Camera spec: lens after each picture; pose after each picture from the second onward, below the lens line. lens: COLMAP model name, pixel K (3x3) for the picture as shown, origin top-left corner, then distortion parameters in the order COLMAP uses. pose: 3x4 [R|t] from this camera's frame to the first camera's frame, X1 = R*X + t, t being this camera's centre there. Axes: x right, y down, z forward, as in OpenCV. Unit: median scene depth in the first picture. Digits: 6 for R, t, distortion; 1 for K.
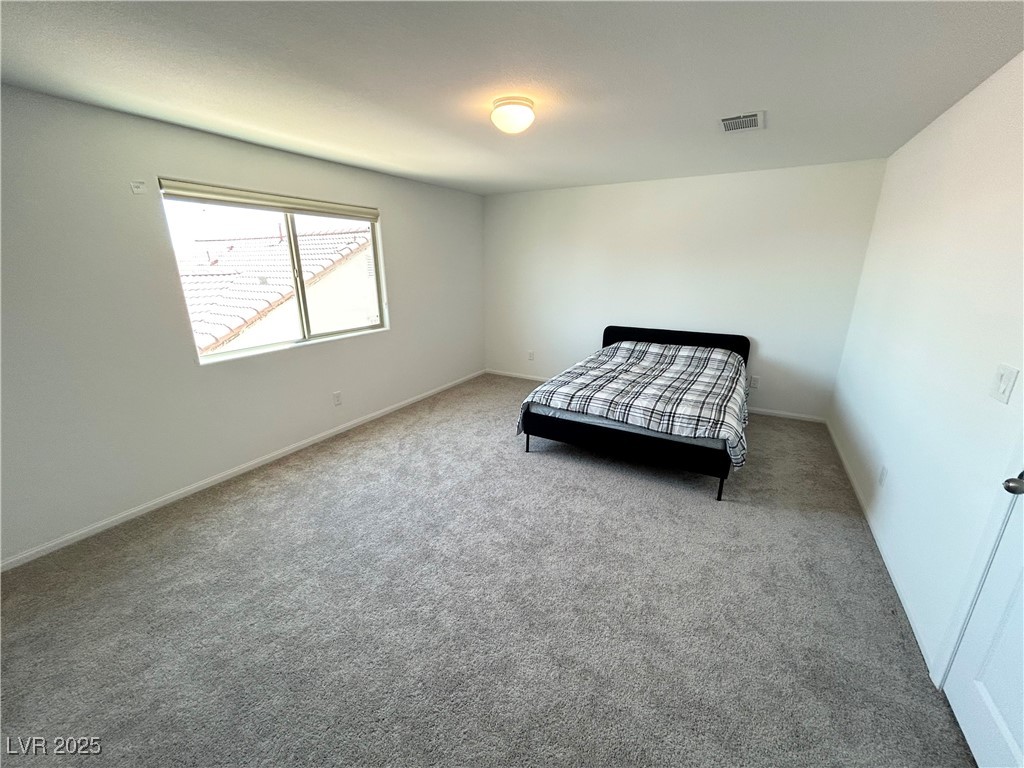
lens RADIAL K [[407.7, 0, 512.0], [0, 407.7, 384.0], [0, 0, 1]] dist [0.002269, 0.000243]
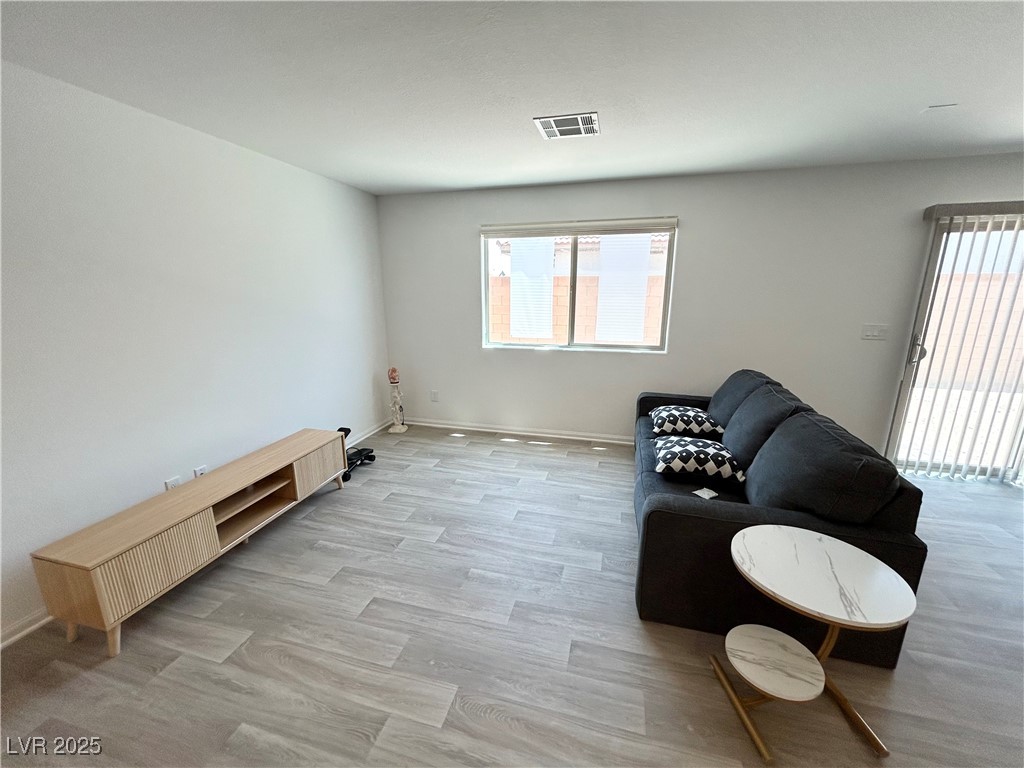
lens RADIAL K [[407.7, 0, 512.0], [0, 407.7, 384.0], [0, 0, 1]] dist [0.002269, 0.000243]
pose [[0.253006, 0.230459, -0.939615, 0.534229], [-0.274536, 0.948392, 0.158689, -0.146392], [0.927695, 0.217809, 0.303218, 0.543192]]
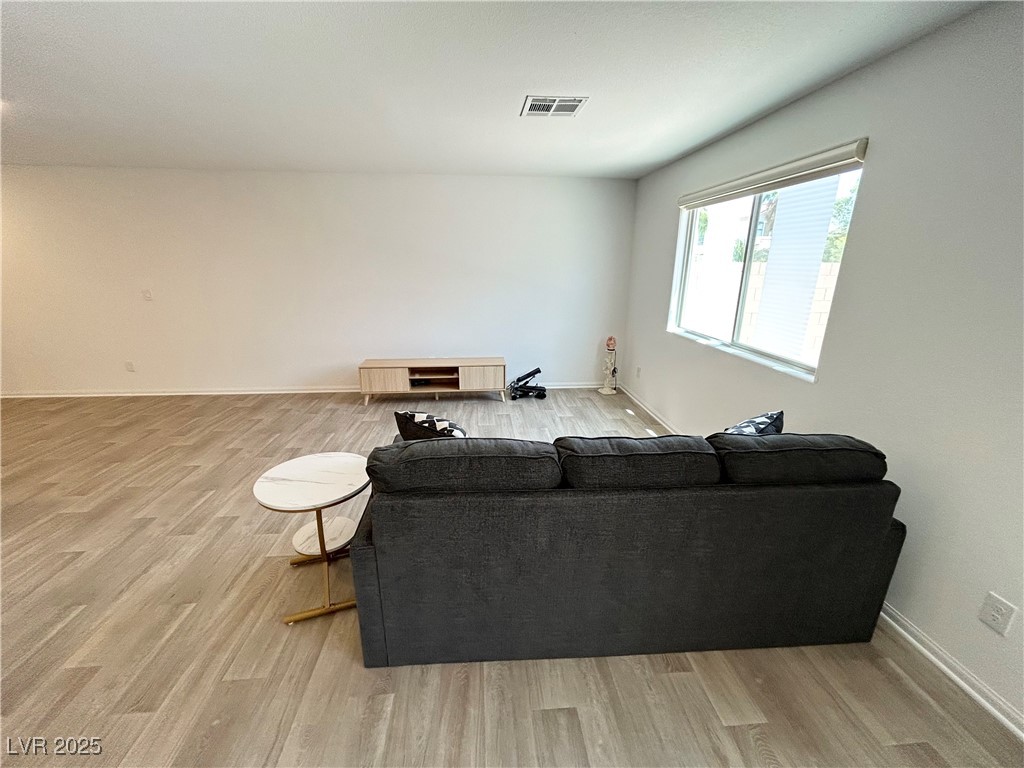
lens RADIAL K [[407.7, 0, 512.0], [0, 407.7, 384.0], [0, 0, 1]] dist [0.002269, 0.000243]
pose [[-0.819894, 0.170899, -0.546414, 0.347010], [-0.160487, 0.847537, 0.505890, -0.398848], [0.549562, 0.502469, -0.667463, 1.363723]]
